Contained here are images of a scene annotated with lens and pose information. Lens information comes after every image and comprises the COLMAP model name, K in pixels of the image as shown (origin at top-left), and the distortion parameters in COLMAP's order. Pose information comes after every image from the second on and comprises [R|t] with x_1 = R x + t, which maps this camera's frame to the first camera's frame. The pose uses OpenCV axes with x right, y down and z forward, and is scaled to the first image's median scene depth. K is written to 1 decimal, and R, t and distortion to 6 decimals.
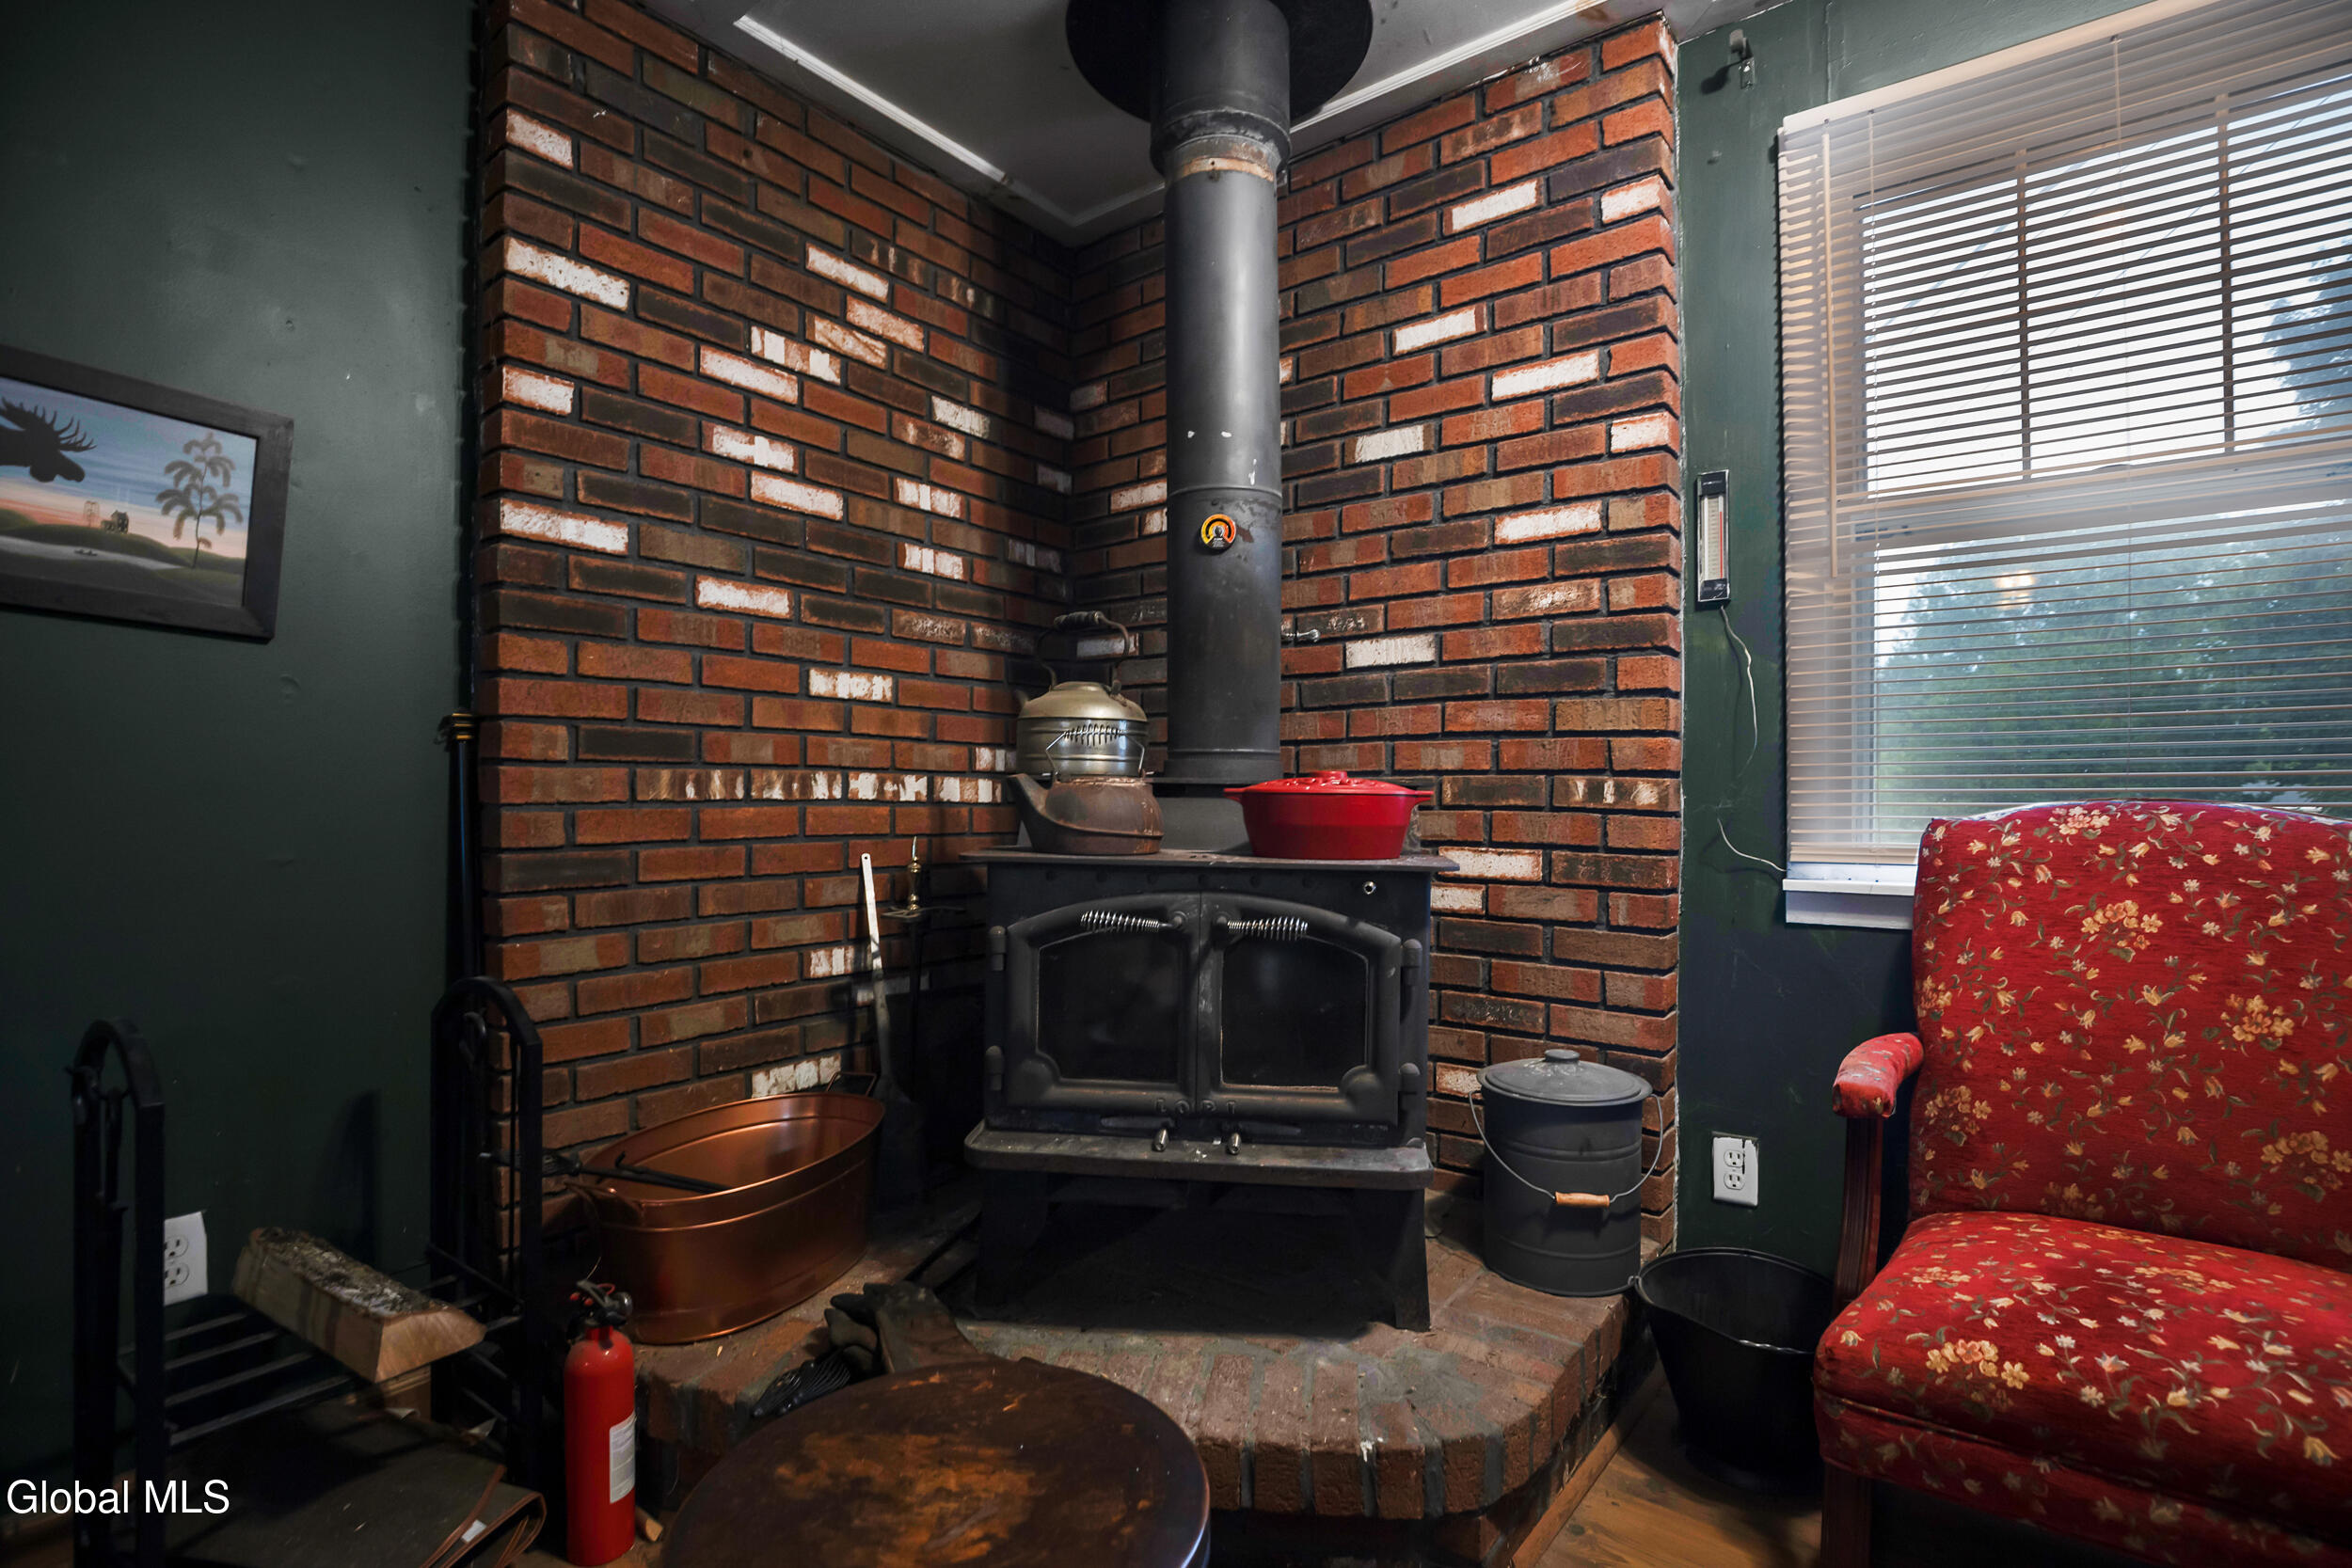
lens RADIAL K [[1105.6, 0, 1185.2], [0, 1105.6, 784.2], [0, 0, 1]] dist [-0.034528, -0.000061]
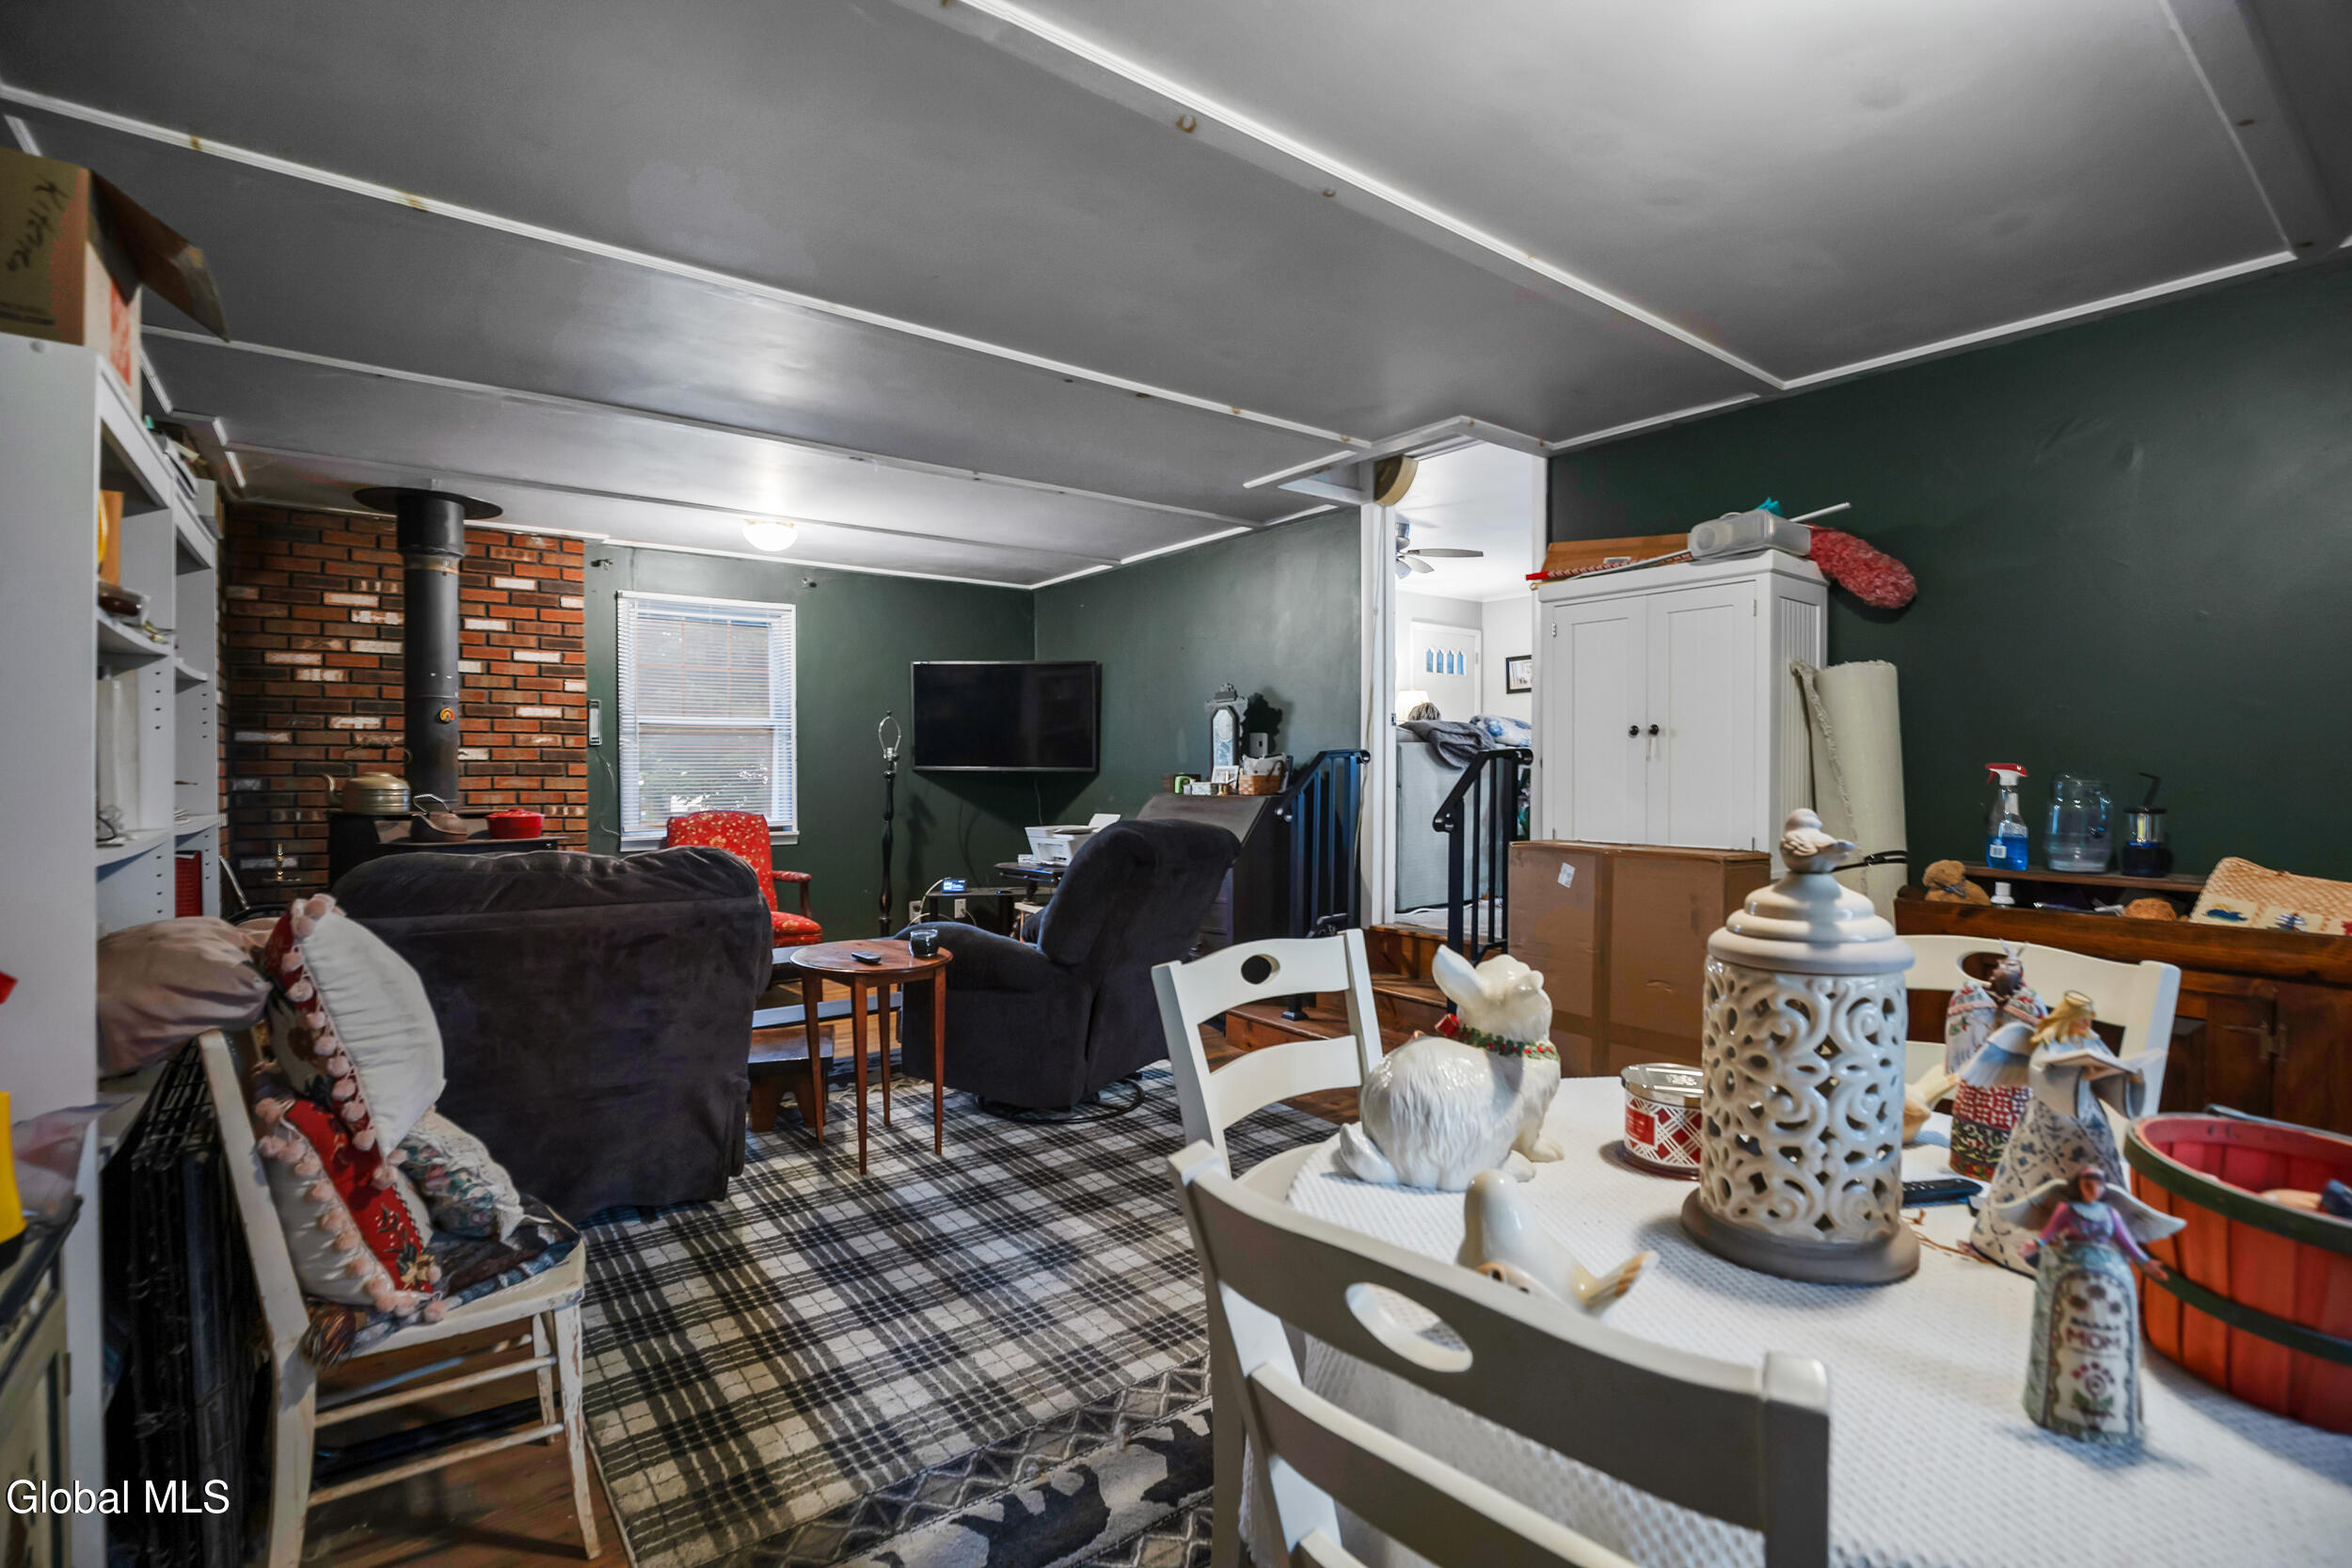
lens RADIAL K [[1105.6, 0, 1185.2], [0, 1105.6, 784.2], [0, 0, 1]] dist [-0.034528, -0.000061]
pose [[0.269746, -0.004593, 0.962921, -1.833671], [0.002517, 0.999989, 0.004064, -0.066809], [-0.962928, 0.001327, 0.269754, -1.257027]]
